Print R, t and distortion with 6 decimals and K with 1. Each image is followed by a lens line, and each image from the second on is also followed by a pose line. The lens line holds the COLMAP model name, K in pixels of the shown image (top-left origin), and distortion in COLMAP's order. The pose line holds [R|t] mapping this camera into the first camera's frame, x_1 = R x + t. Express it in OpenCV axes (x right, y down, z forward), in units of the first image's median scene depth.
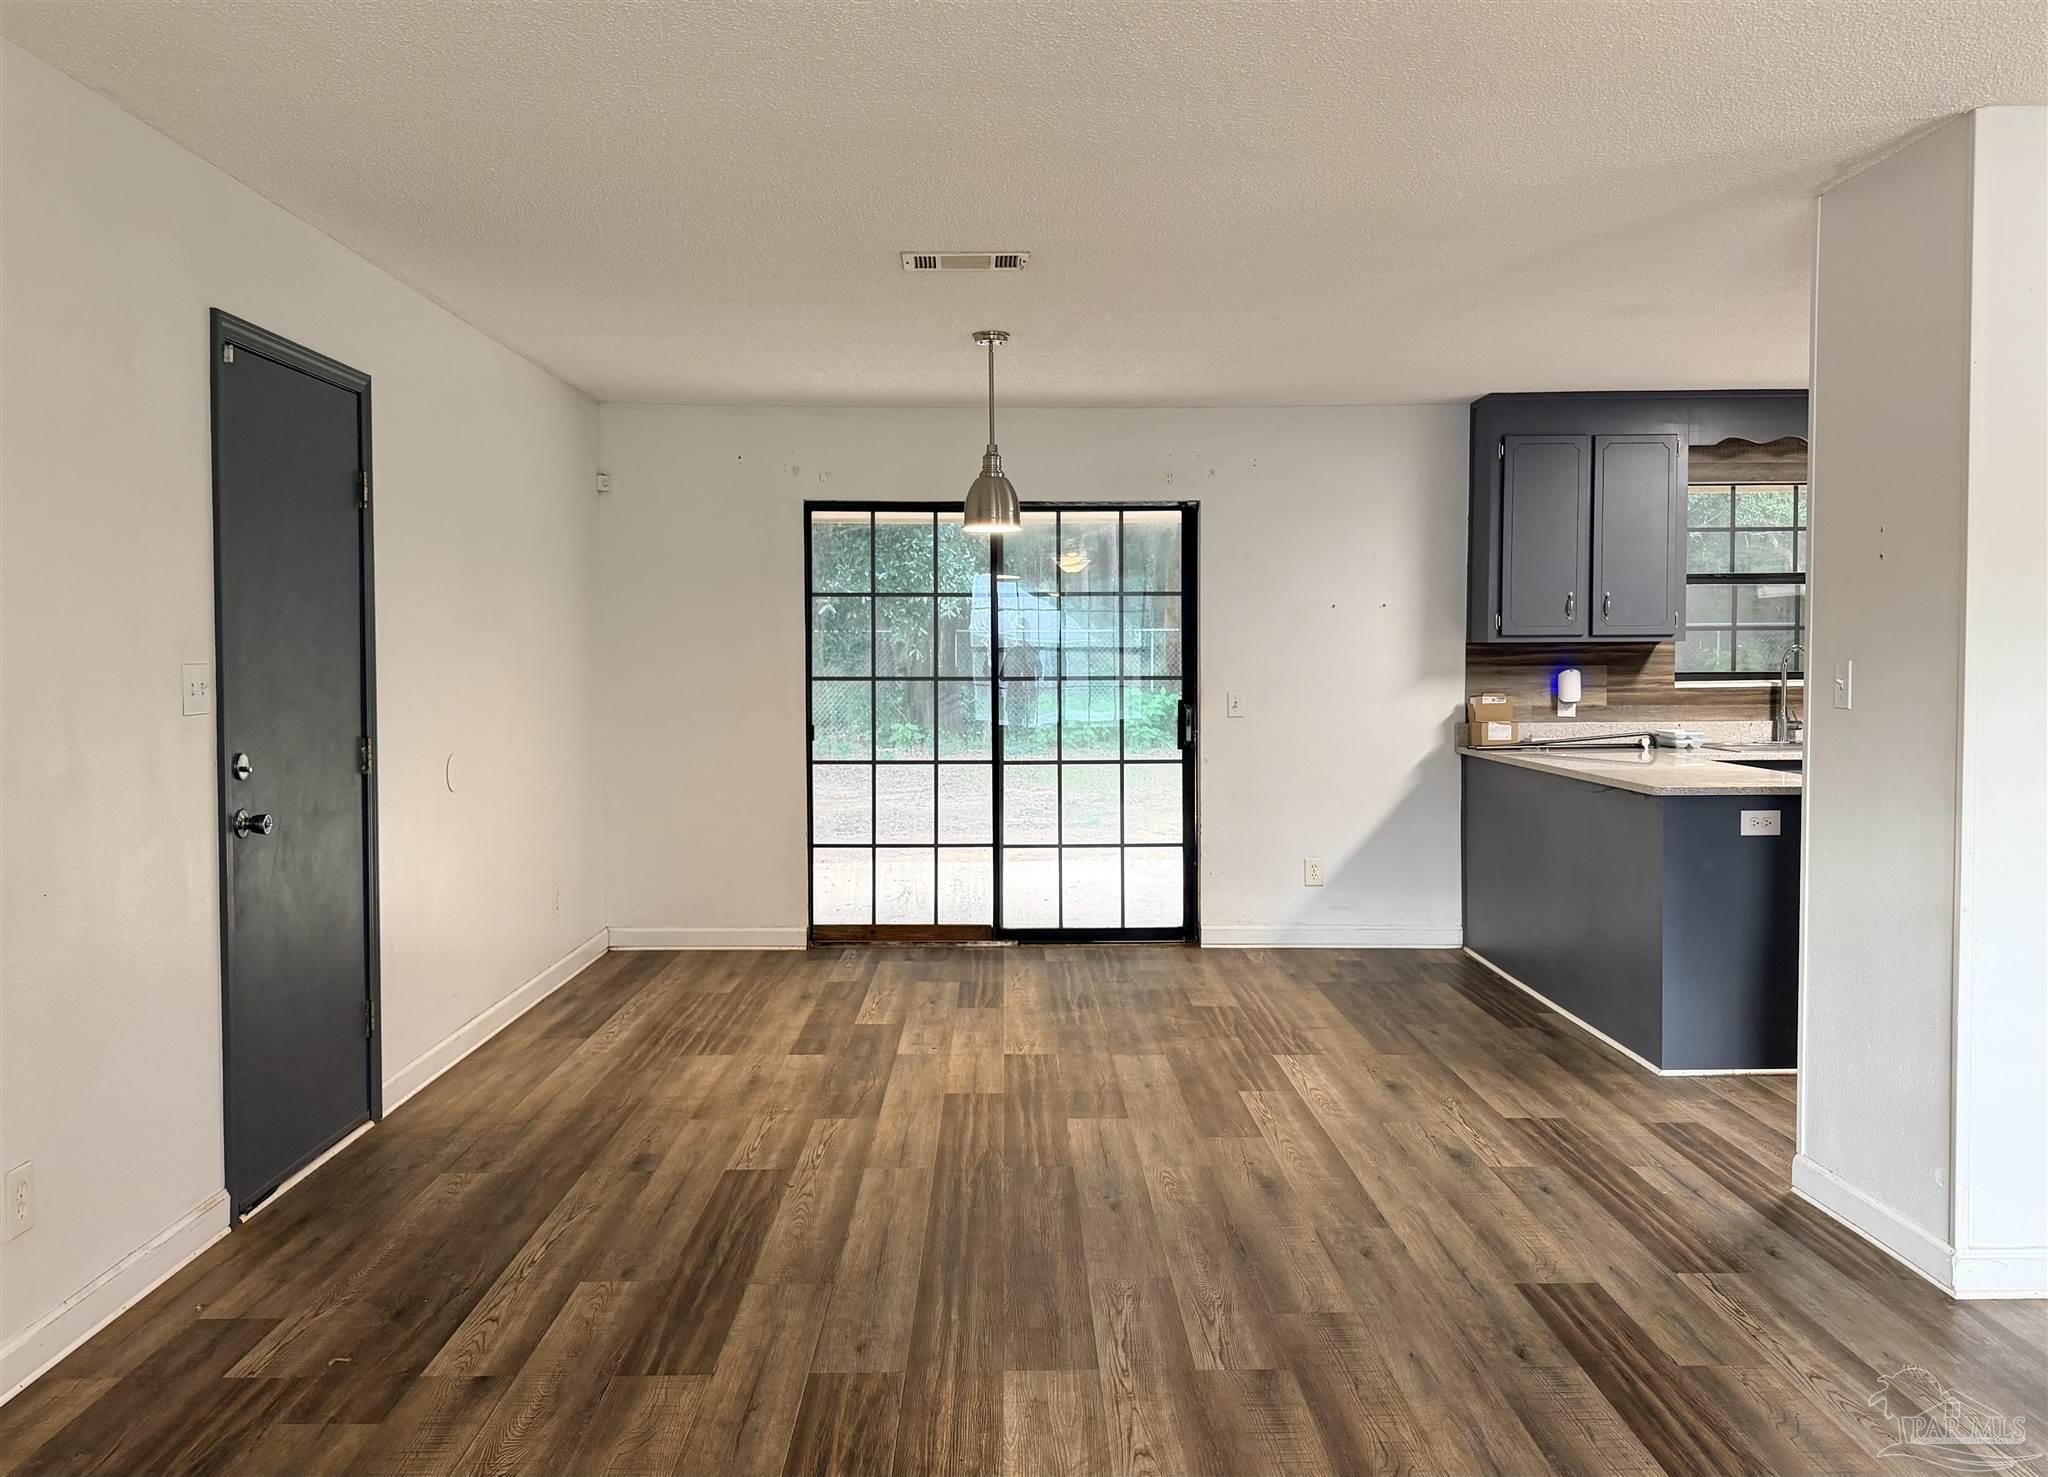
lens RADIAL K [[1703.6, 0, 1022.5], [0, 1703.6, 736.0], [0, 0, 1]] dist [-0.007801, -0.003450]
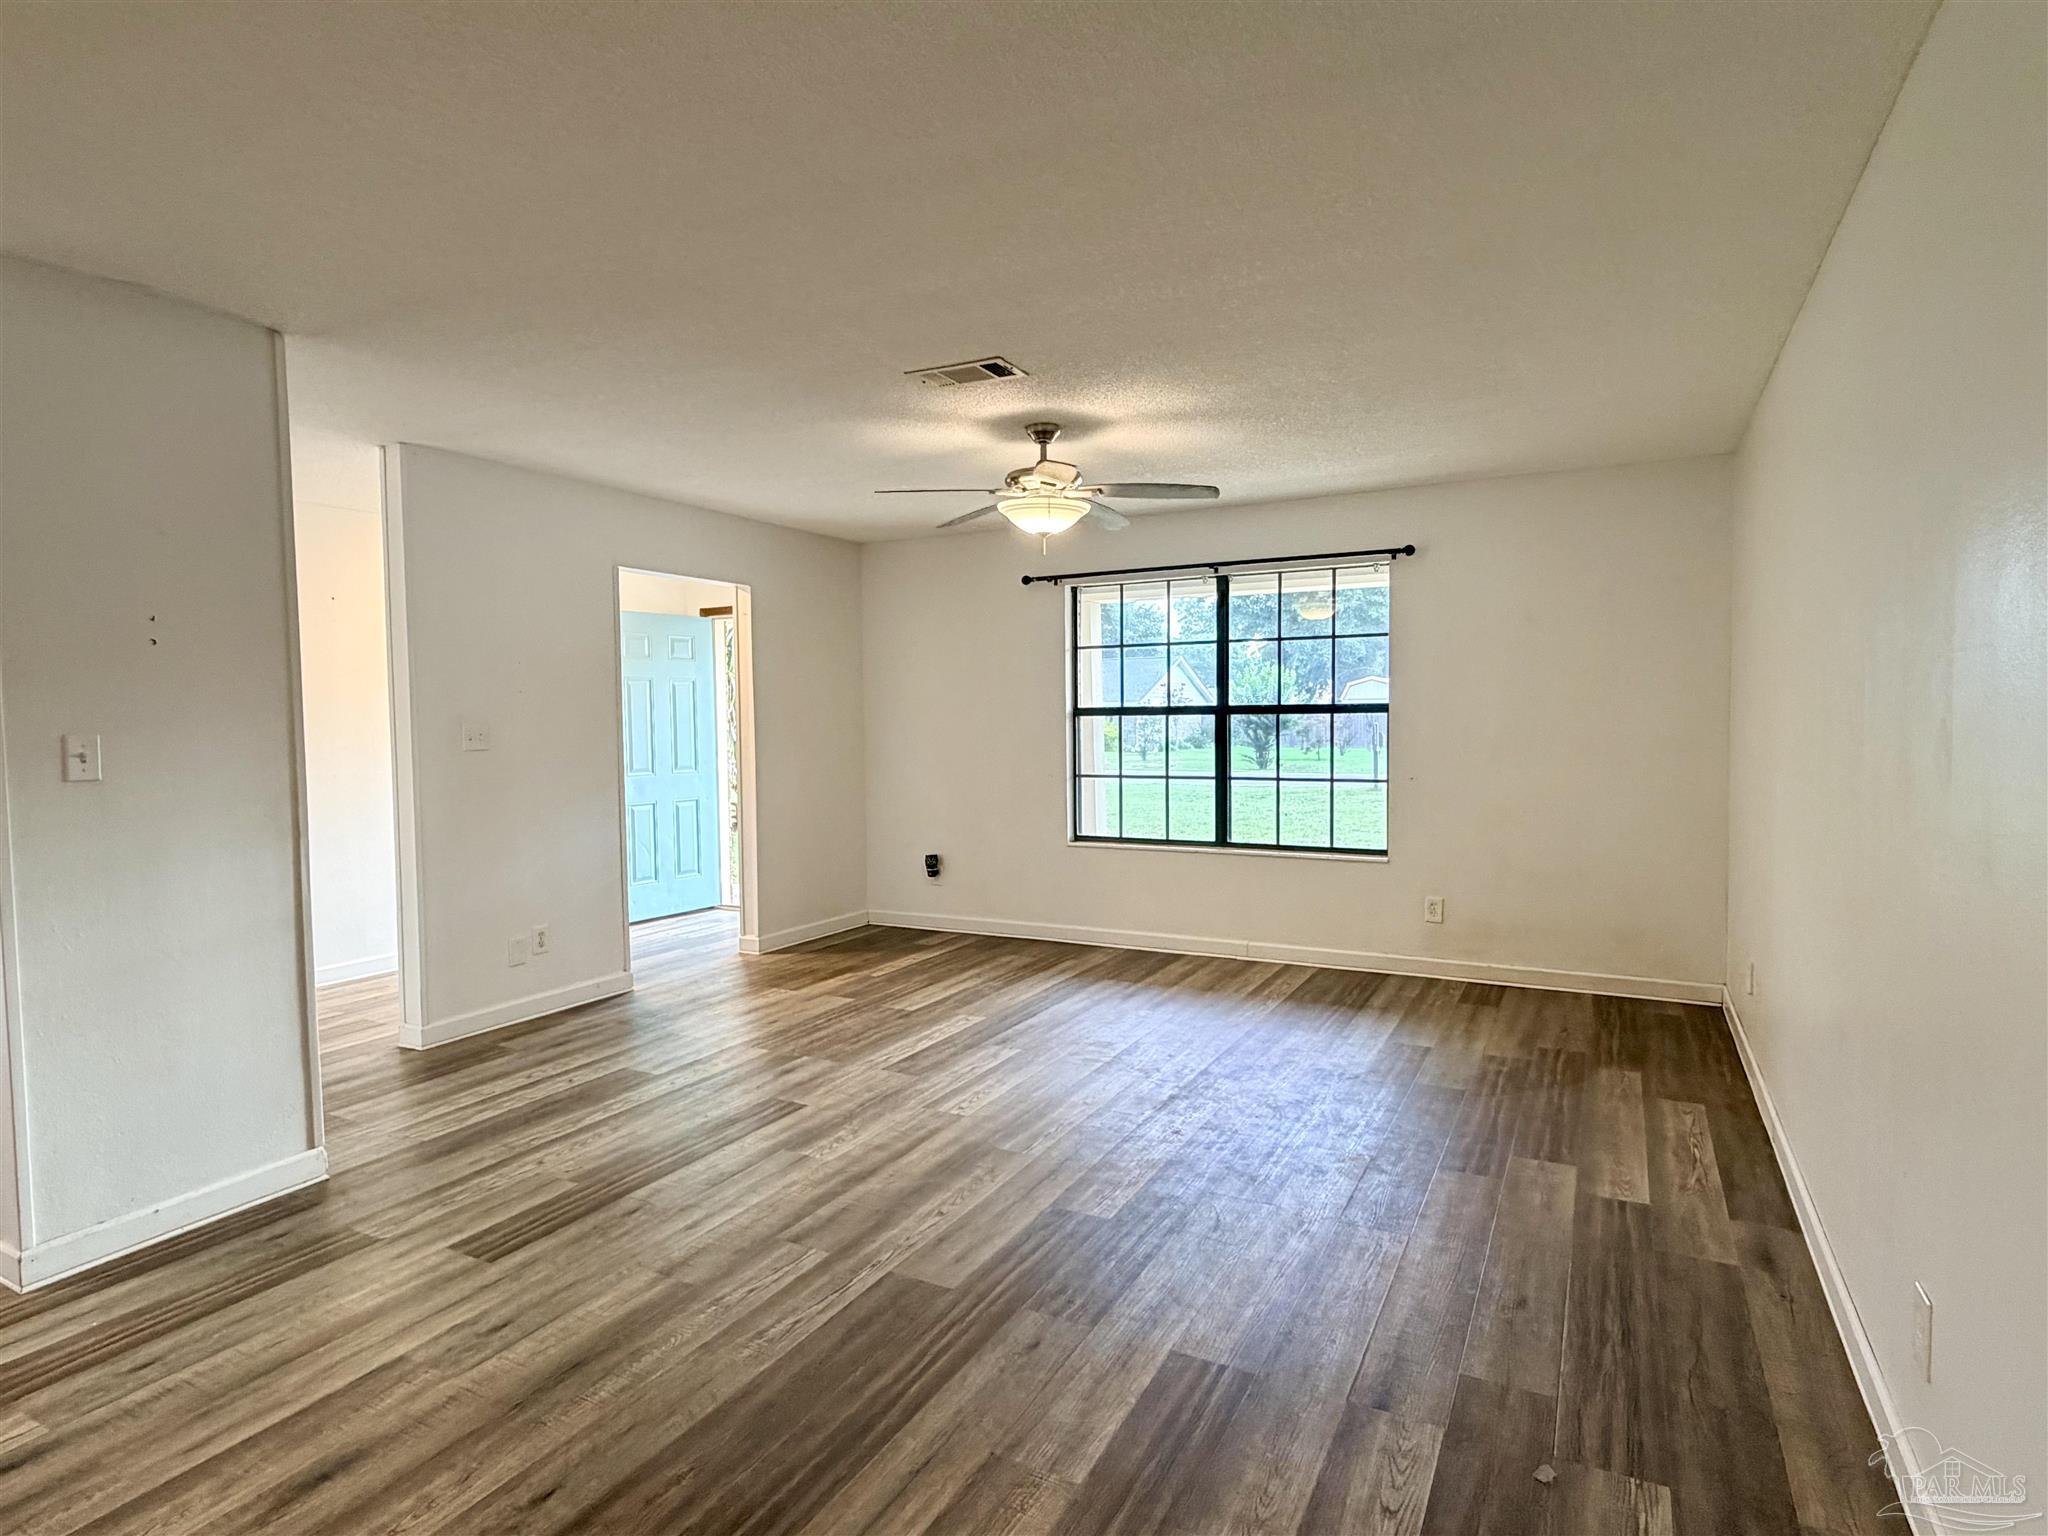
lens RADIAL K [[1055.1, 0, 1024.9], [0, 1055.1, 764.5], [0, 0, 1]] dist [-0.003219, 0.000292]
pose [[-0.876353, -0.012864, 0.481497, -0.318860], [0.035554, 0.995189, 0.091298, -0.061614], [-0.480355, 0.097128, -0.871680, 1.200244]]
